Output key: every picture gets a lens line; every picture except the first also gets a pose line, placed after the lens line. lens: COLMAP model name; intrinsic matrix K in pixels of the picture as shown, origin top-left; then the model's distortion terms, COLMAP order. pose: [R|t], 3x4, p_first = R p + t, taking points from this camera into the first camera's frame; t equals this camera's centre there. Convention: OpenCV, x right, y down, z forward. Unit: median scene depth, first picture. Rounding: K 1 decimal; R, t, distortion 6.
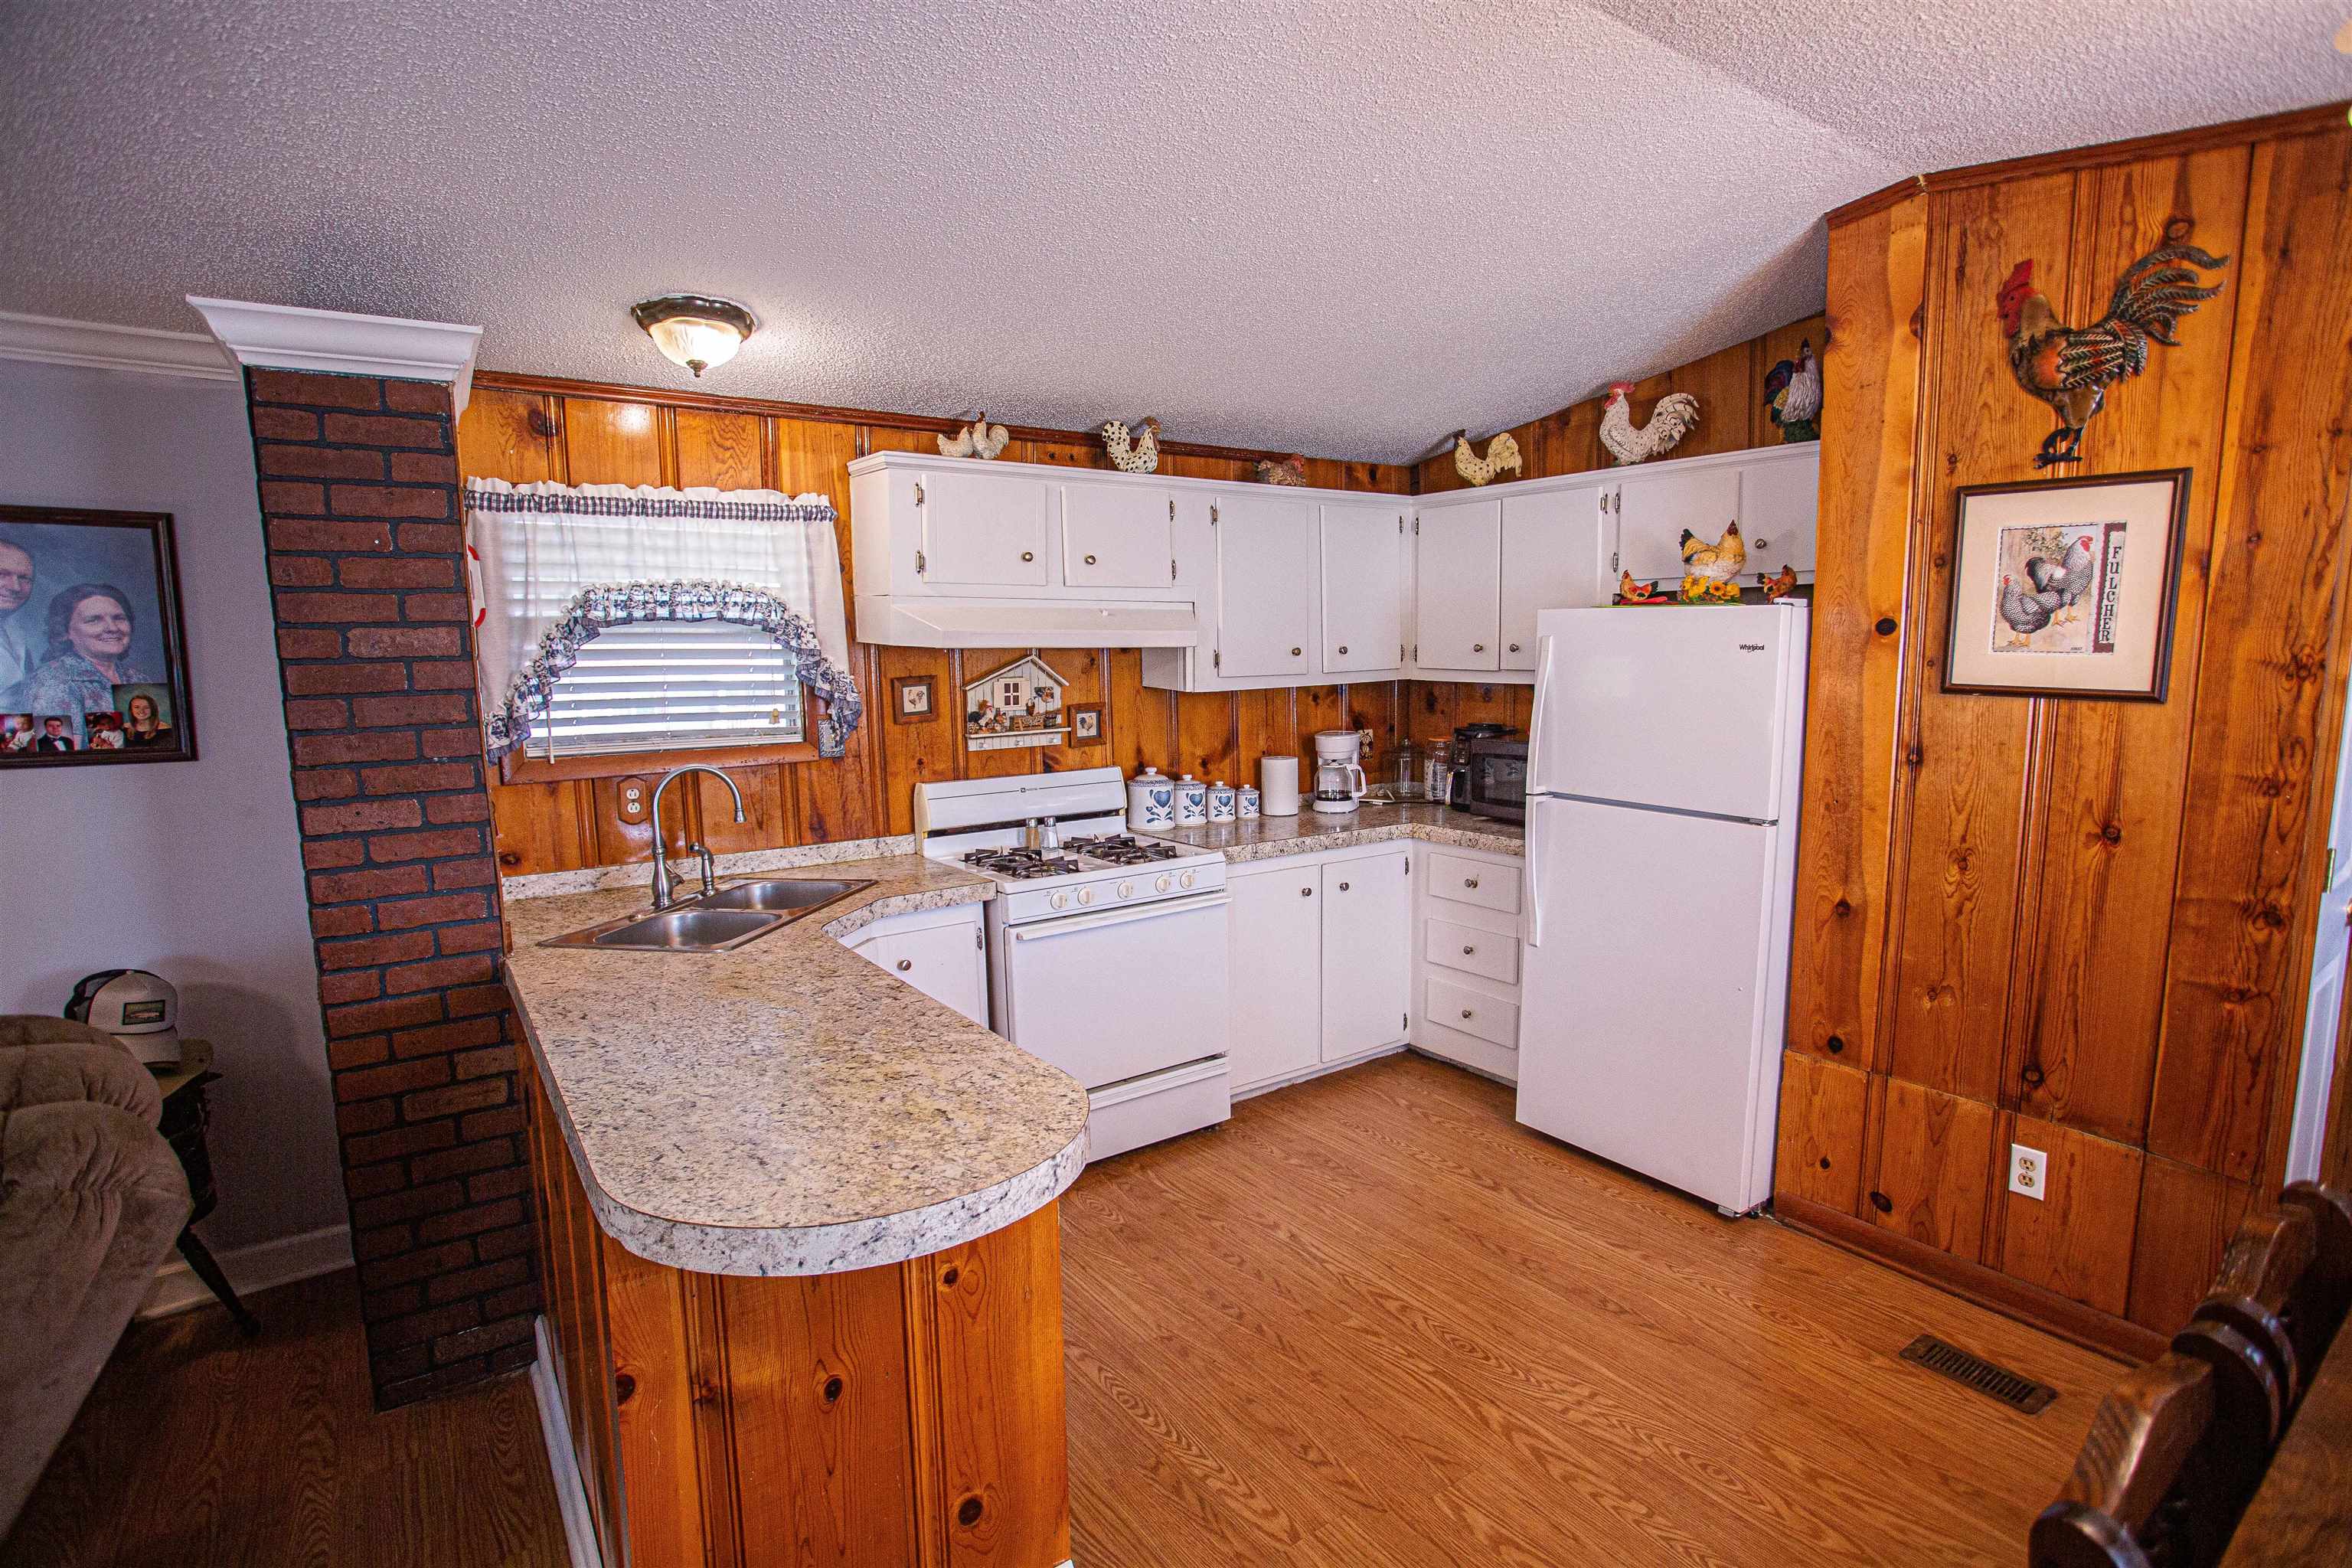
lens RADIAL K [[1151.0, 0, 1183.9], [0, 1151.0, 790.5], [0, 0, 1]] dist [-0.067335, 0.032795]
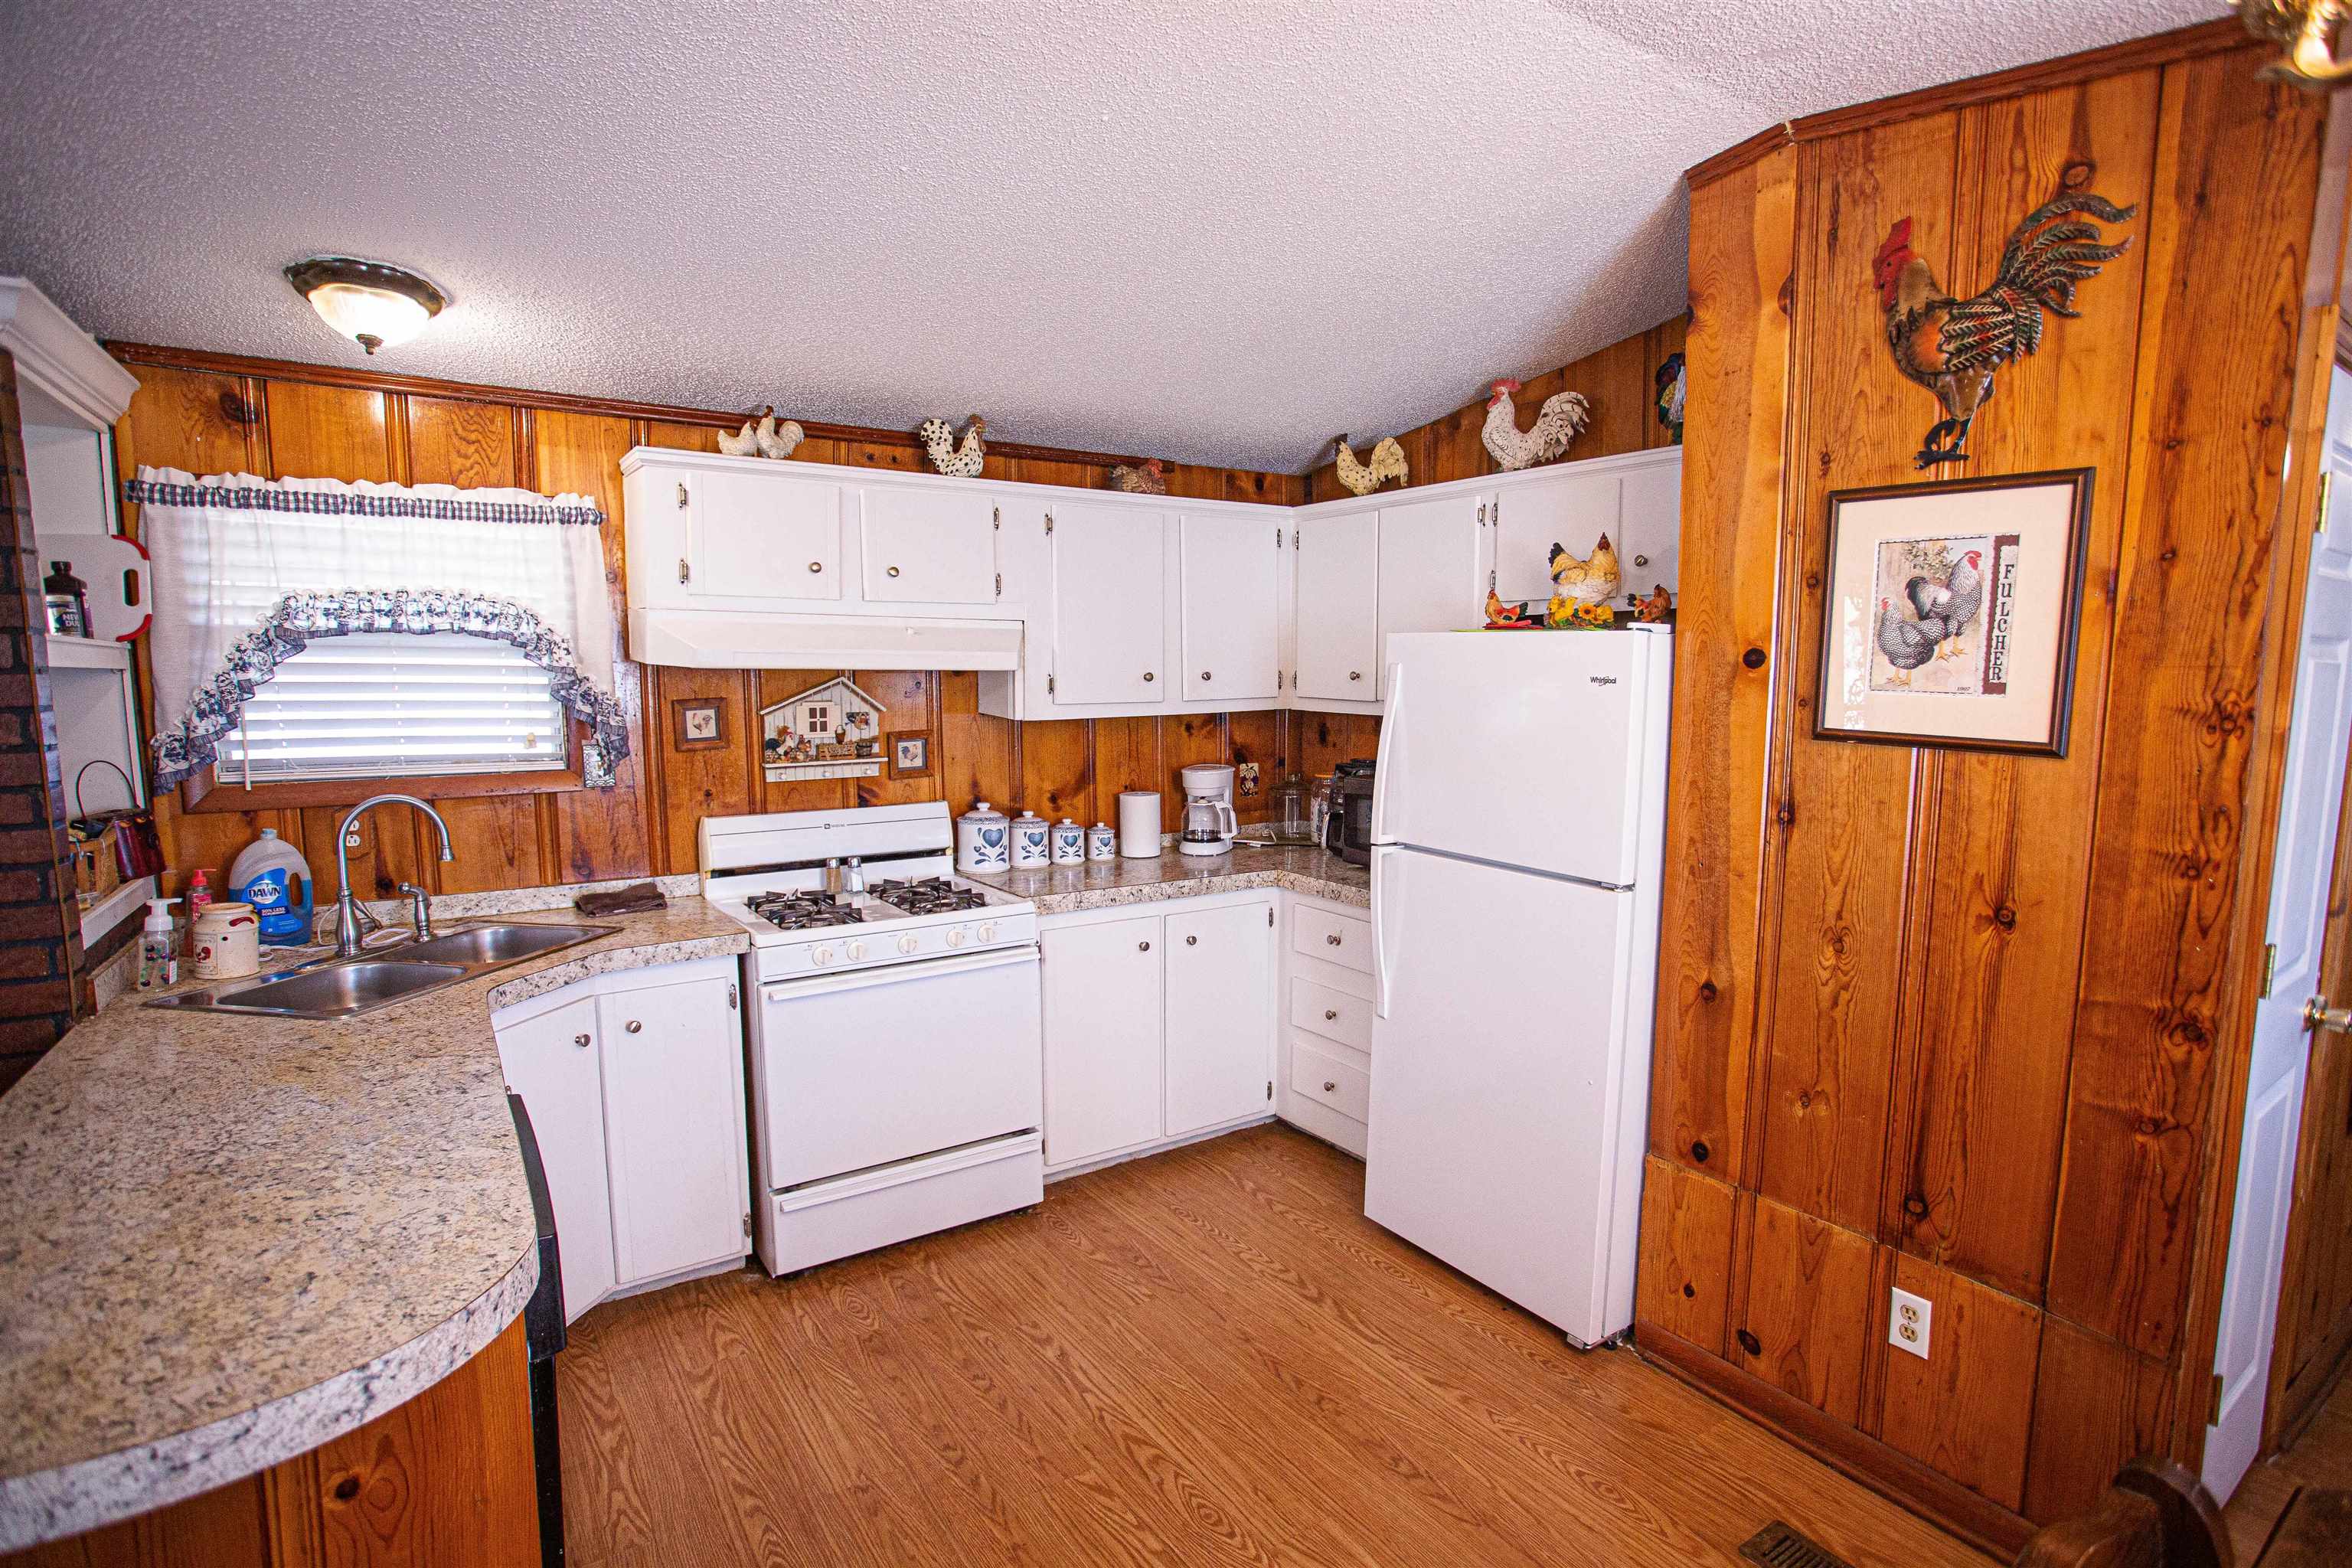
lens RADIAL K [[1151.0, 0, 1183.9], [0, 1151.0, 790.5], [0, 0, 1]] dist [-0.067335, 0.032795]
pose [[0.999655, 0.018411, -0.018742, 0.207914], [-0.018764, 0.999647, -0.018820, -0.022394], [0.018389, 0.019166, 0.999647, 0.144896]]
